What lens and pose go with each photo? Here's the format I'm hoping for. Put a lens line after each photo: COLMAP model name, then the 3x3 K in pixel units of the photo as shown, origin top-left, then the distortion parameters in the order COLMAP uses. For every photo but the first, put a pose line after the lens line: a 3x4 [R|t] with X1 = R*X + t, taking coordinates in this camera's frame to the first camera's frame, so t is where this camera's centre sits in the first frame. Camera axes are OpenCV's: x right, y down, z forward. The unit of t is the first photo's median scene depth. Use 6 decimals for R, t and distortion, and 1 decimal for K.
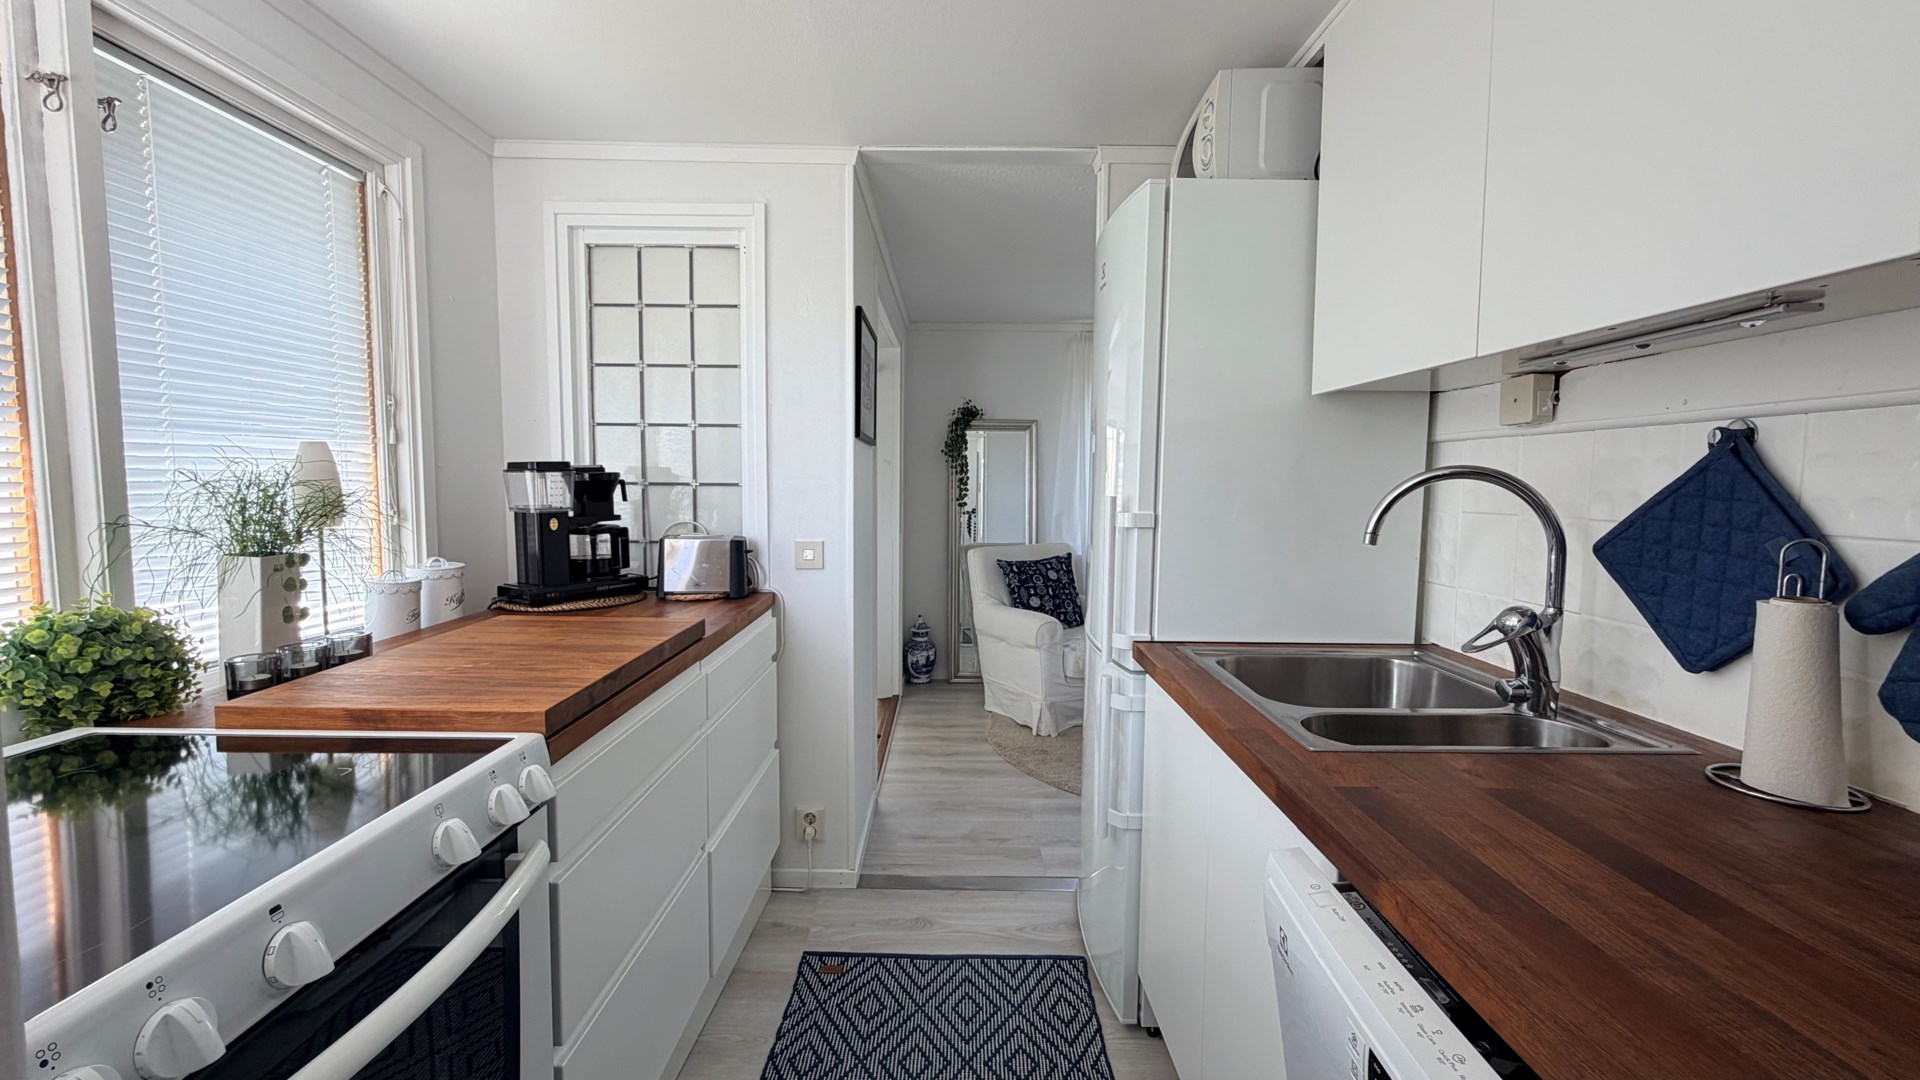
lens RADIAL K [[761.6, 0, 959.5], [0, 761.6, 535.9], [0, 0, 1]] dist [-0.001875, 0.000293]
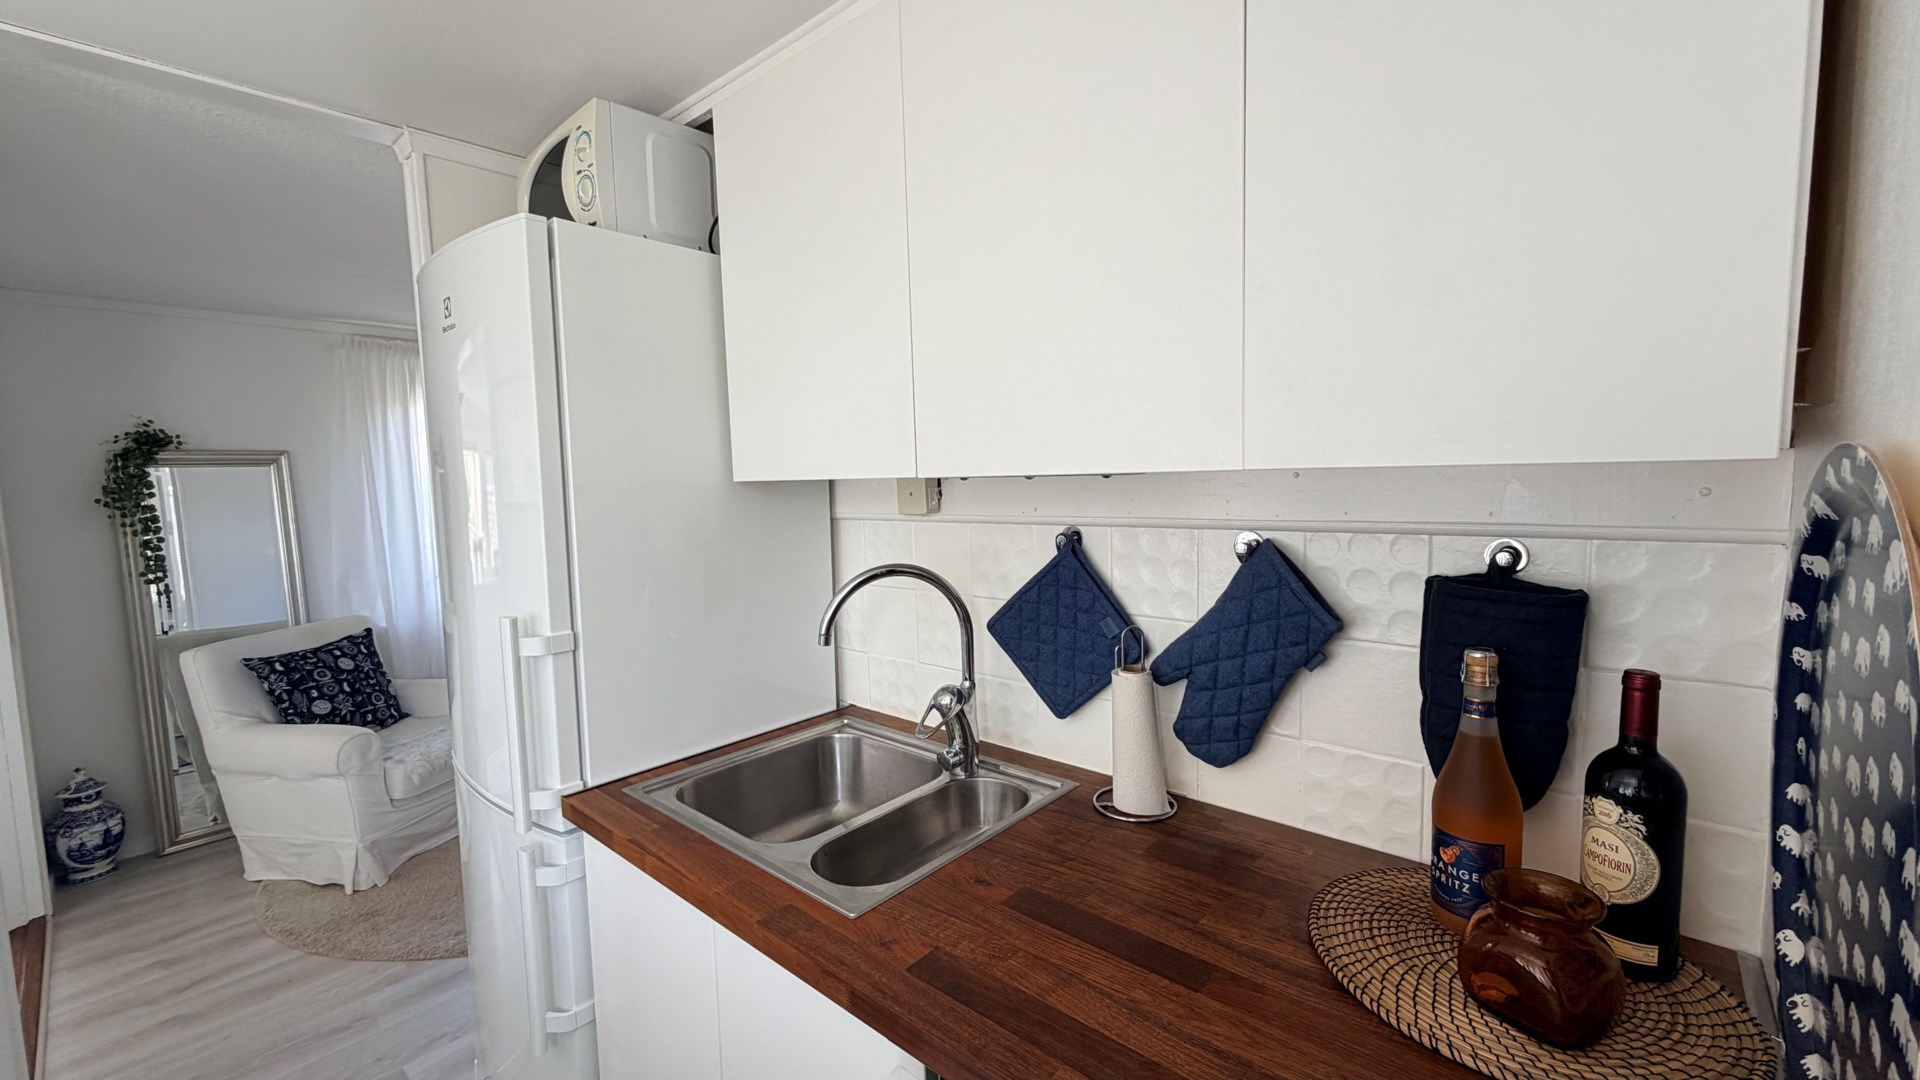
lens RADIAL K [[761.6, 0, 956.5], [0, 761.6, 537.5], [0, 0, 1]] dist [-0.001875, 0.000293]
pose [[0.662354, -0.086651, 0.744163, -0.064745], [0.087951, 0.995414, 0.037624, -0.123066], [-0.744011, 0.040530, 0.666938, 0.156519]]
